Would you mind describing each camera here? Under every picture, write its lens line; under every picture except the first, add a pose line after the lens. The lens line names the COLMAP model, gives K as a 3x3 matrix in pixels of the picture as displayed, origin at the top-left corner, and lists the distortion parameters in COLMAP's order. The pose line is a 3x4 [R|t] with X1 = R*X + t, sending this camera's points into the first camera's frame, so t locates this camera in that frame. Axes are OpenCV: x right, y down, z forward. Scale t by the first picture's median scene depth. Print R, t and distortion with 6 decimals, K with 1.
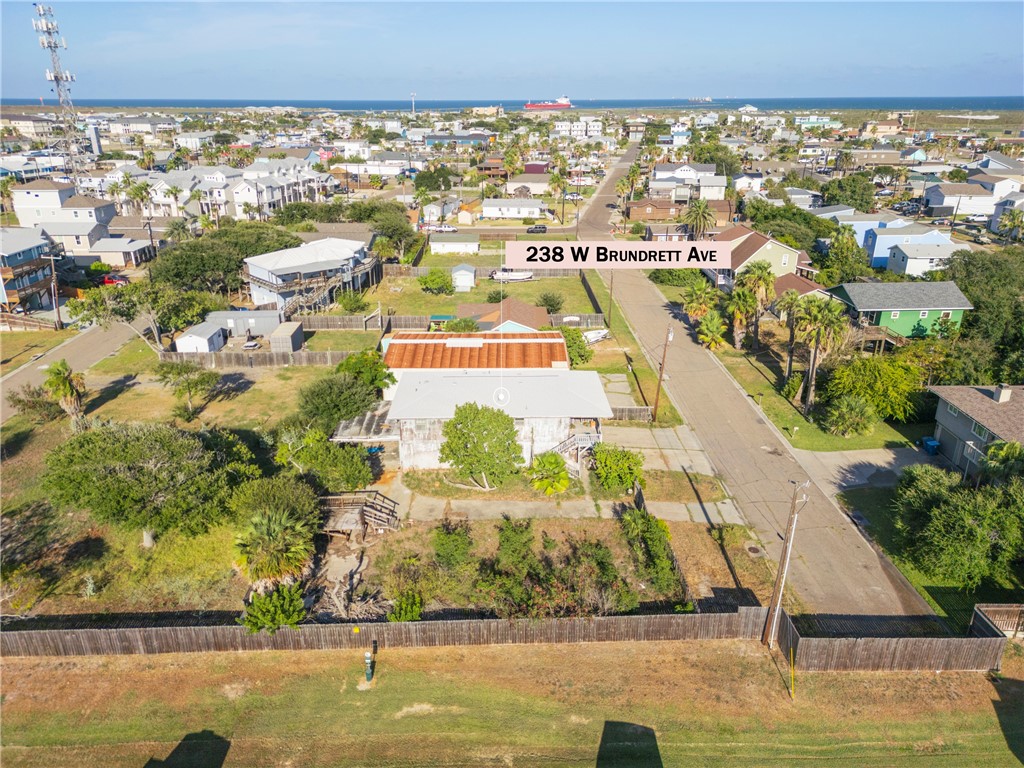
lens RADIAL K [[717.5, 0, 512.0], [0, 717.5, 384.0], [0, 0, 1]] dist [0.078713, -0.082614]
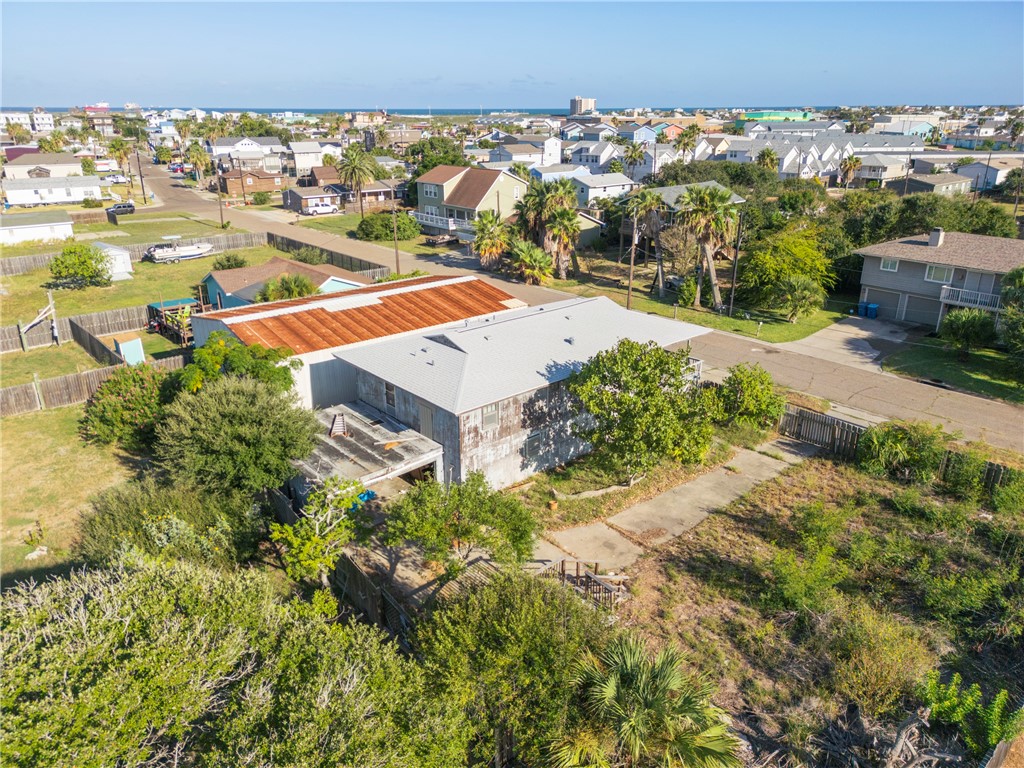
lens RADIAL K [[717.5, 0, 512.0], [0, 717.5, 384.0], [0, 0, 1]] dist [0.078713, -0.082614]
pose [[0.763484, -0.228847, 0.603922, -0.374731], [0.236357, 0.969250, 0.068478, 0.000374], [-0.601022, 0.090459, 0.794097, 0.472519]]
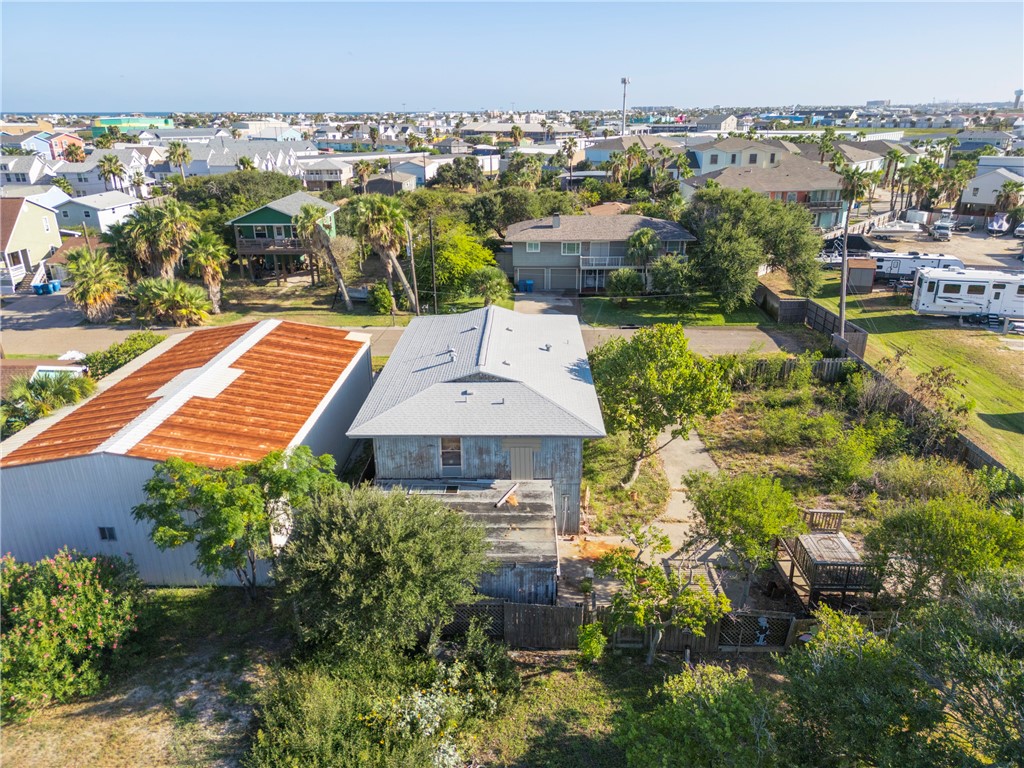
lens RADIAL K [[715.5, 0, 512.0], [0, 715.5, 384.0], [0, 0, 1]] dist [0.064099, -0.060516]
pose [[0.036891, -0.352286, 0.935165, -0.528347], [0.372552, 0.873188, 0.314242, -0.138809], [-0.927278, 0.336805, 0.163458, 0.807829]]
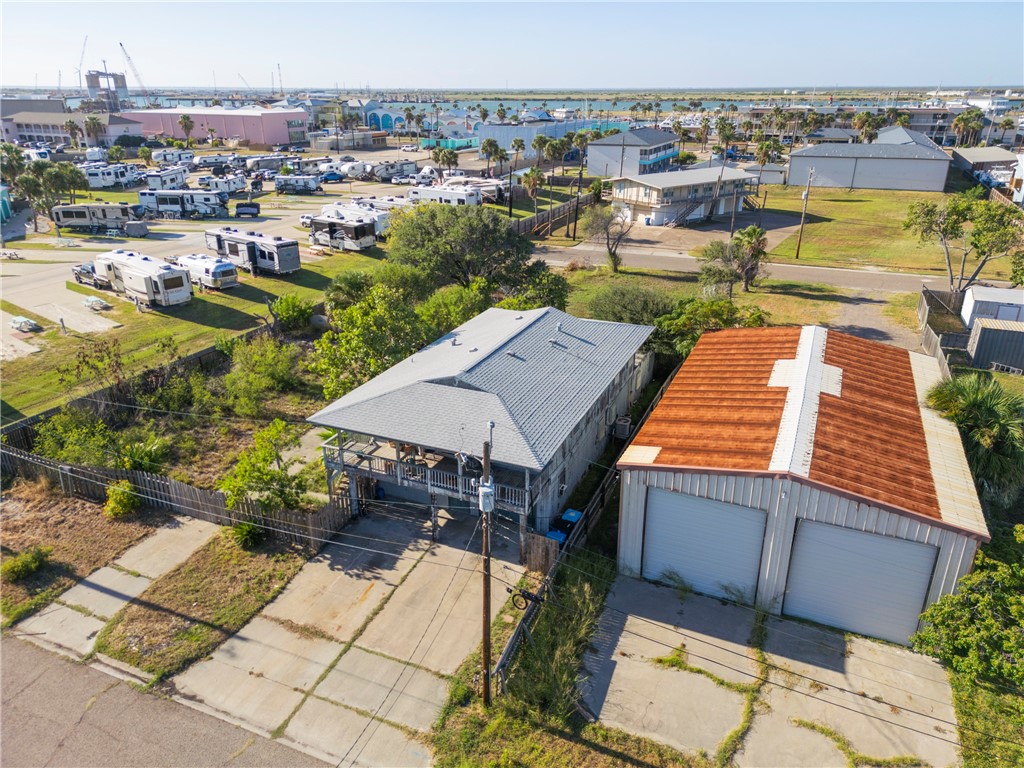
lens RADIAL K [[717.5, 0, 512.0], [0, 717.5, 384.0], [0, 0, 1]] dist [0.078713, -0.082614]
pose [[-0.416713, 0.345322, -0.840894, 0.427182], [-0.333064, 0.802711, 0.494696, -0.236958], [0.845824, 0.486218, -0.219486, 1.029495]]
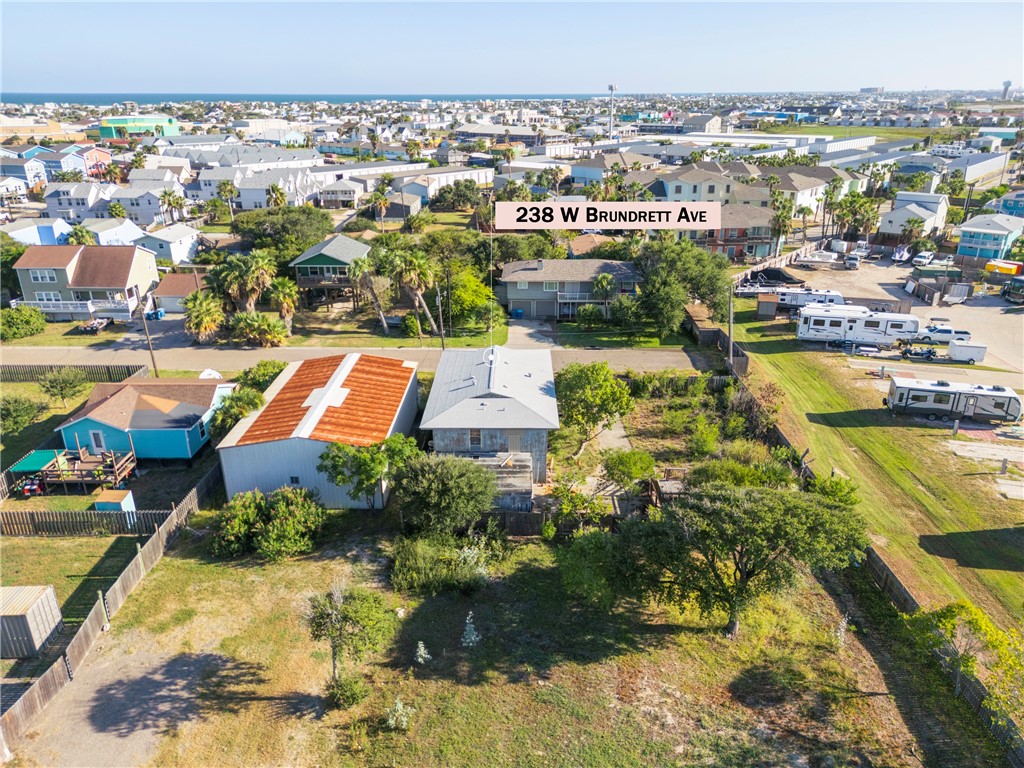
lens RADIAL K [[717.5, 0, 512.0], [0, 717.5, 384.0], [0, 0, 1]] dist [0.078713, -0.082614]
pose [[0.026532, -0.367649, 0.929586, -0.854687], [0.367711, 0.868306, 0.332917, -0.281057], [-0.929562, 0.332986, 0.158227, 0.743820]]
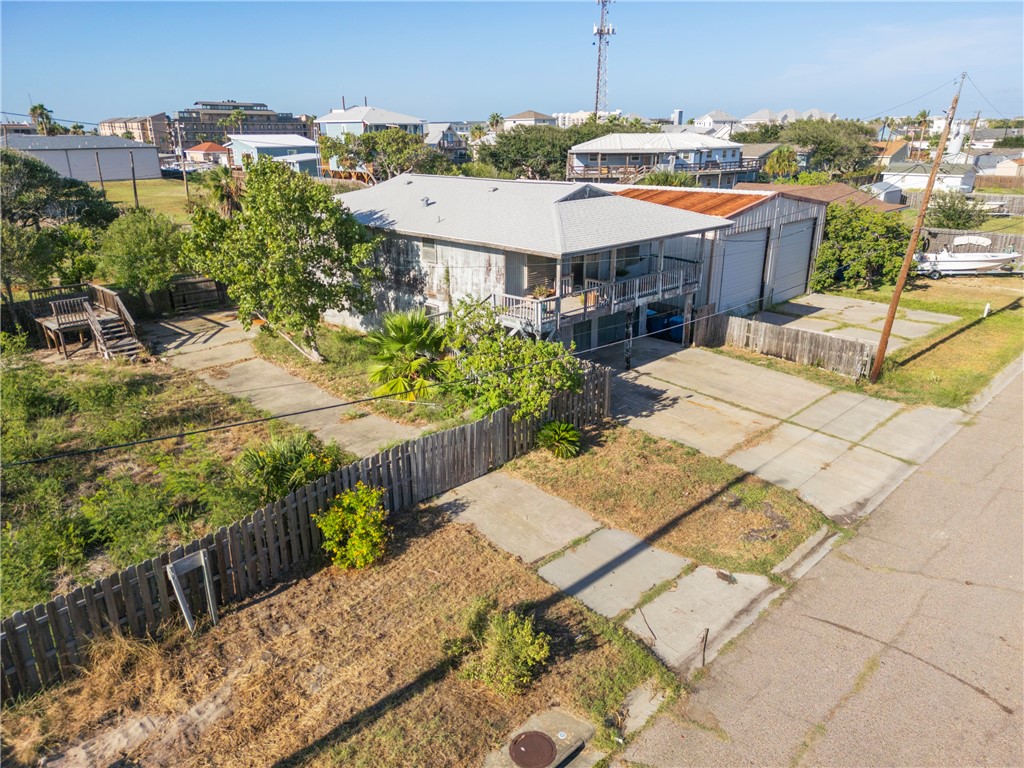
lens RADIAL K [[717.5, 0, 512.0], [0, 717.5, 384.0], [0, 0, 1]] dist [0.078713, -0.082614]
pose [[0.689030, 0.235670, -0.685345, 0.337033], [-0.259469, 0.963186, 0.070348, 0.076855], [0.676693, 0.129354, 0.724813, 0.600425]]
